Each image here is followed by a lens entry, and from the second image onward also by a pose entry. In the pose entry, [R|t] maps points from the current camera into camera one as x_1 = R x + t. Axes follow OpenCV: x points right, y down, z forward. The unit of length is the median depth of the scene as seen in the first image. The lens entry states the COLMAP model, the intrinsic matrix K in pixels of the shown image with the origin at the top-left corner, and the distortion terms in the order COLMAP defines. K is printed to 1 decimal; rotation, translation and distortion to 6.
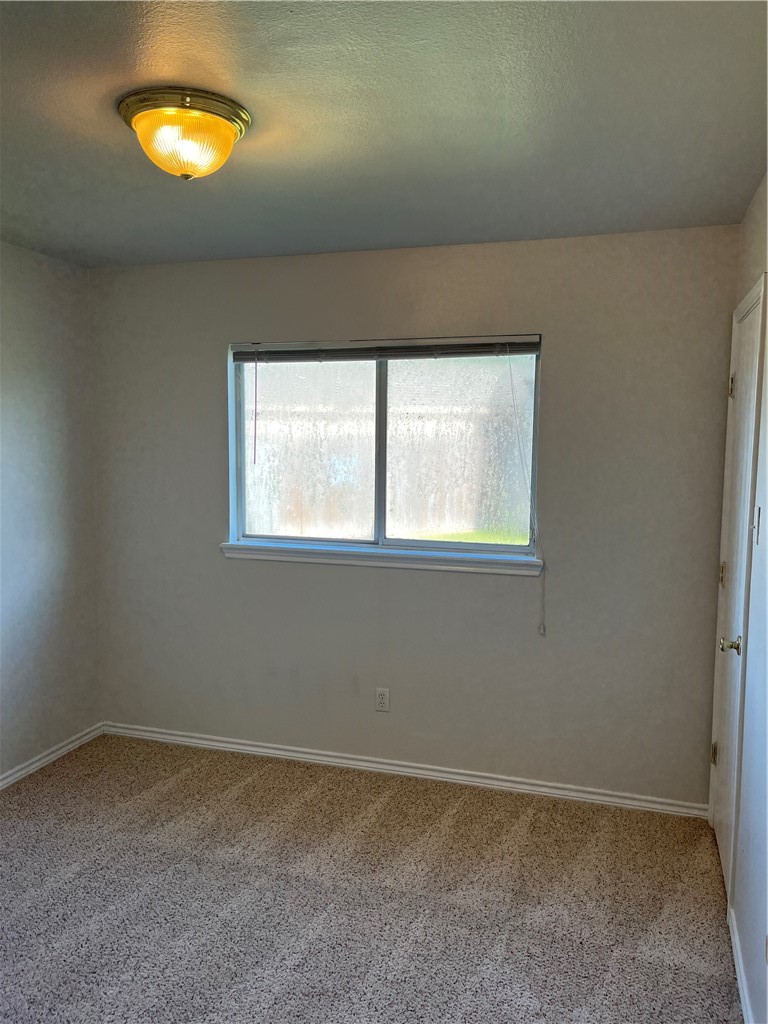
lens RADIAL K [[773.8, 0, 380.5], [0, 773.8, 506.9], [0, 0, 1]] dist [0.021766, -0.043472]
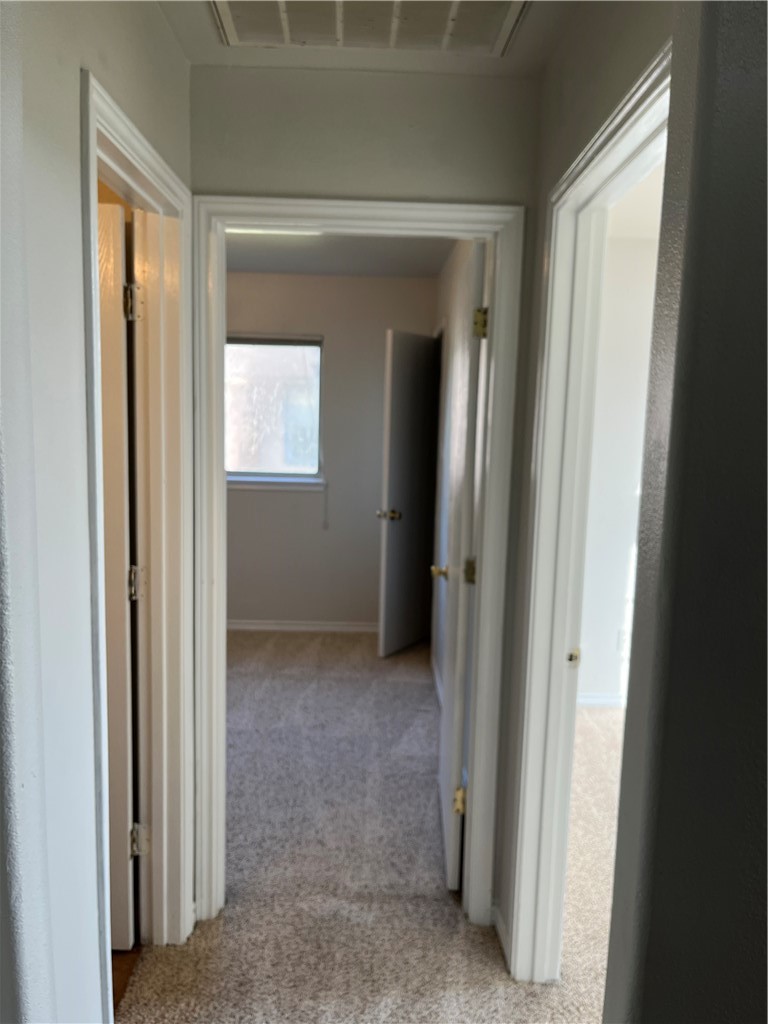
lens RADIAL K [[773.8, 0, 383.2], [0, 773.8, 515.8], [0, 0, 1]] dist [0.021766, -0.043472]
pose [[0.941885, -0.012173, 0.335715, -0.206195], [0.005410, 0.999763, 0.021071, 0.106532], [-0.335892, -0.018030, 0.941728, -0.508533]]
